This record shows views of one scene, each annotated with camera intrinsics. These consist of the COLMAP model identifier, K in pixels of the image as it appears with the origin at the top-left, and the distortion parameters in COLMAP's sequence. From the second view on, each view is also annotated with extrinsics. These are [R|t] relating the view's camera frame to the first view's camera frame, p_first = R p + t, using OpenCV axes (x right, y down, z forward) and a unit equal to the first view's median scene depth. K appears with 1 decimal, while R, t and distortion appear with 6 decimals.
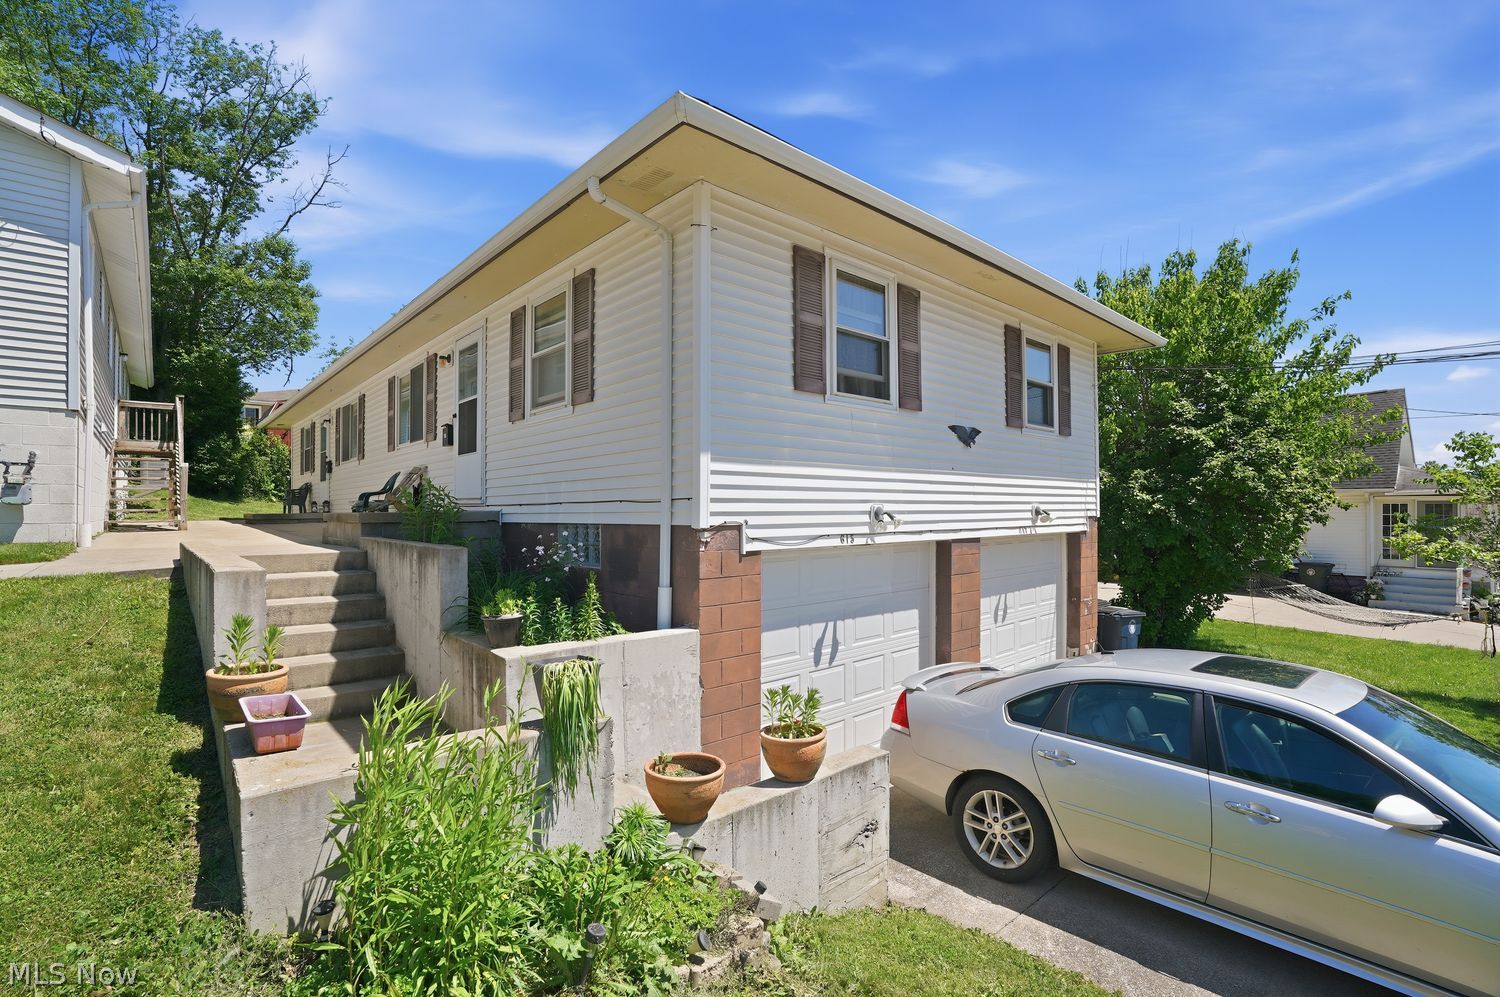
lens RADIAL K [[682.2, 0, 750.0], [0, 682.2, 498.5], [0, 0, 1]] dist [-0.026924, 0.000058]
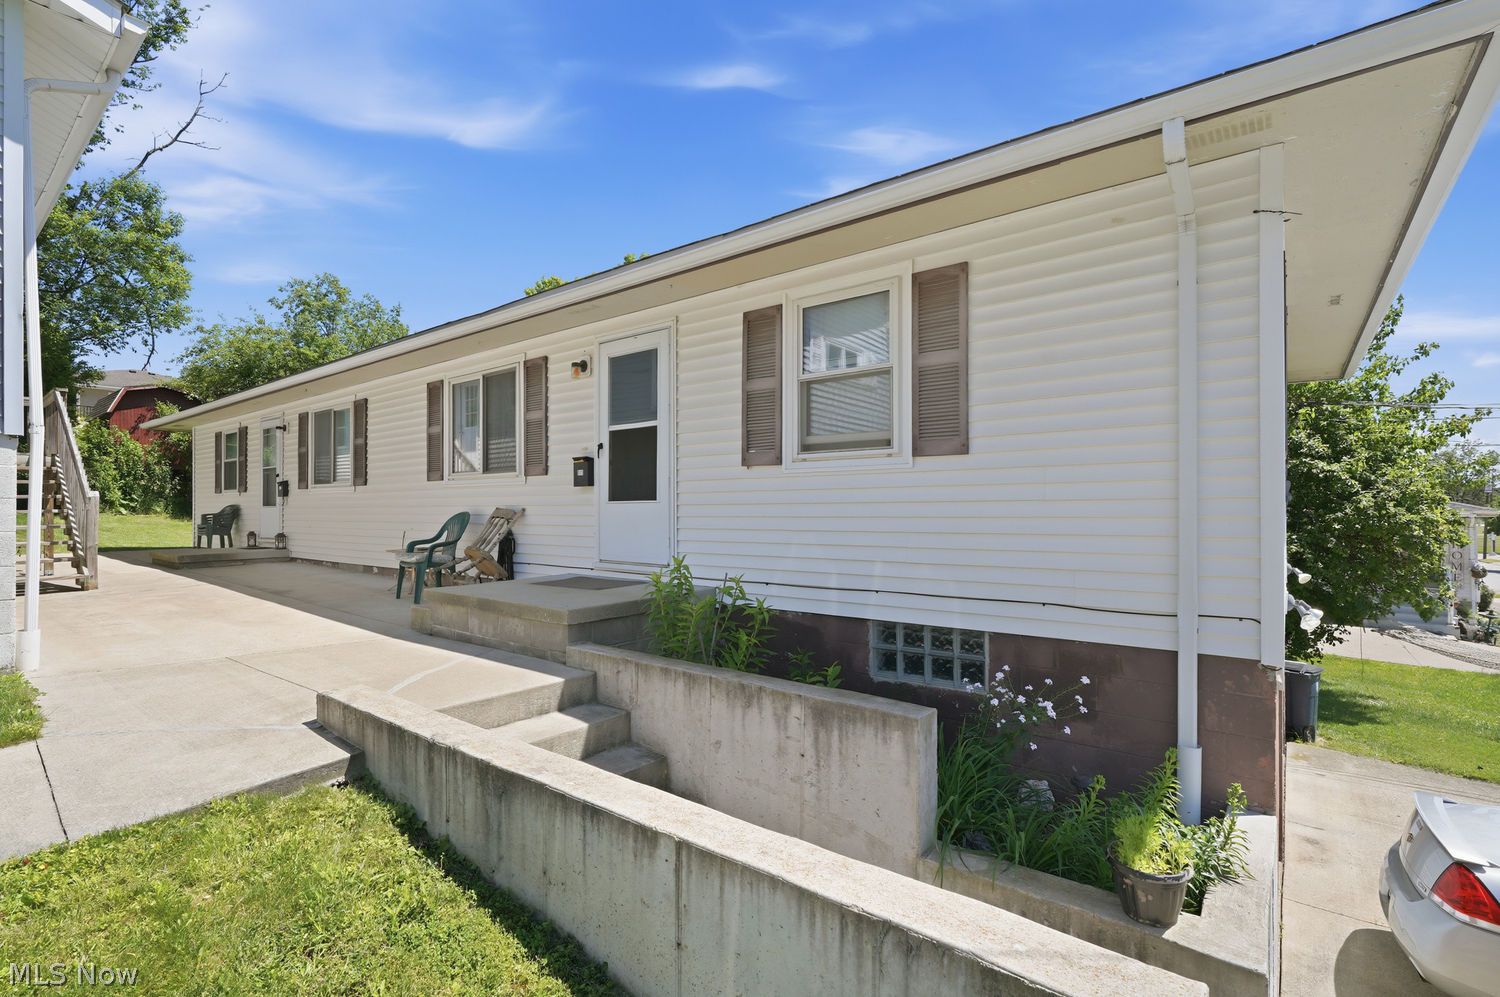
lens RADIAL K [[671.9, 0, 750.0], [0, 671.9, 498.5], [0, 0, 1]] dist [-0.000027, -0.000316]
pose [[0.982148, 0.001830, 0.188099, -0.240648], [-0.003401, 0.999962, 0.008030, -0.042049], [-0.188077, -0.008526, 0.982117, 0.151948]]
